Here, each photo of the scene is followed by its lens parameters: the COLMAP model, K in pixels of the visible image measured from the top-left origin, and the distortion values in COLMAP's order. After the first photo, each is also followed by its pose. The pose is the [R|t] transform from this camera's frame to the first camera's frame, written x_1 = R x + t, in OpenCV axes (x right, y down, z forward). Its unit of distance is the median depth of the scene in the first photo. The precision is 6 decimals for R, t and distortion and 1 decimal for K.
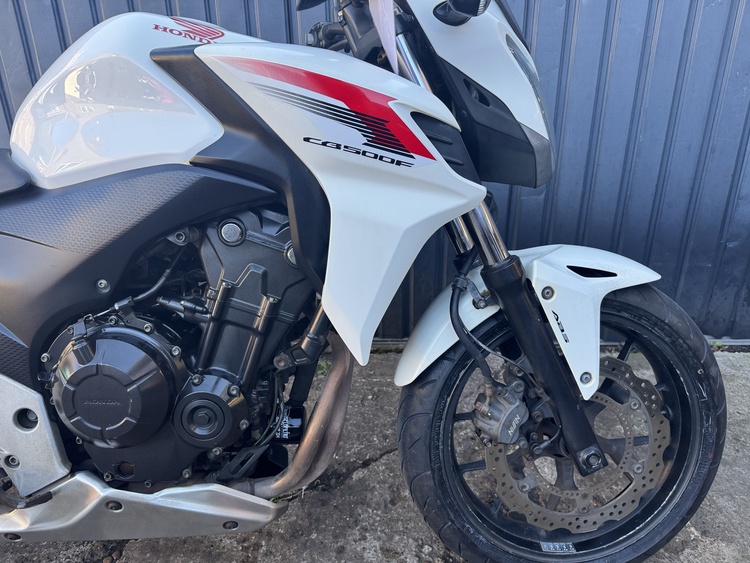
lens RADIAL K [[526.9, 0, 377.9], [0, 526.9, 285.5], [0, 0, 1]] dist [0.082734, -0.086107]
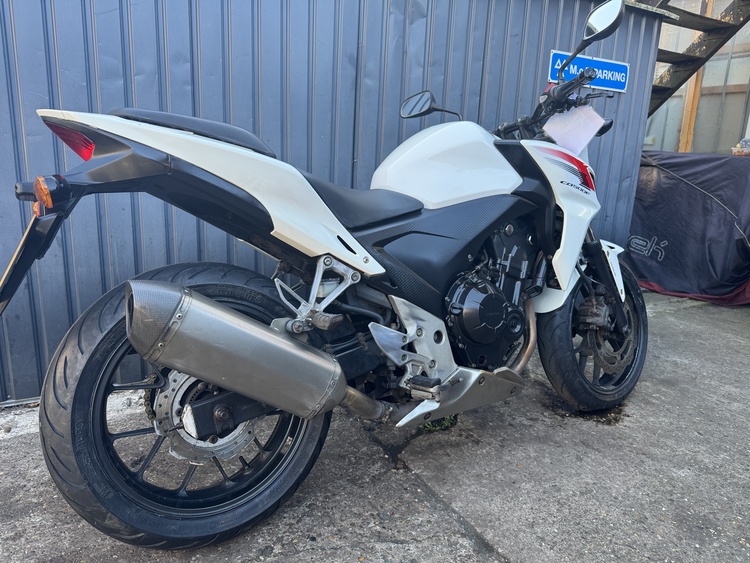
lens RADIAL K [[526.9, 0, 377.9], [0, 526.9, 285.5], [0, 0, 1]] dist [0.082734, -0.086107]
pose [[0.847782, -0.077008, 0.524724, -1.665948], [0.157312, 0.981388, -0.110136, 0.236366], [-0.506477, 0.175916, 0.844118, -0.370551]]
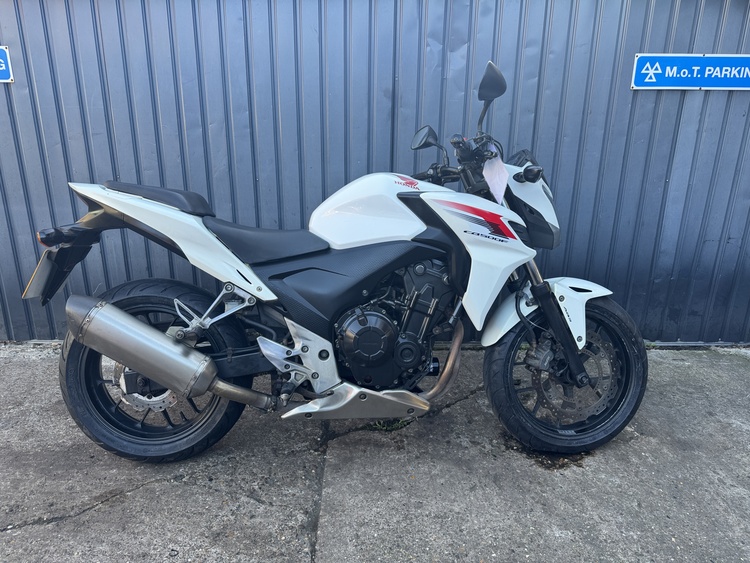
lens RADIAL K [[522.6, 0, 375.0], [0, 522.6, 281.5], [0, 0, 1]] dist [0.093509, -0.102061]
pose [[0.998553, 0.008543, 0.053095, -0.549435], [-0.004077, 0.996486, -0.083660, 0.126549], [-0.053623, 0.083323, 0.995079, -1.096660]]
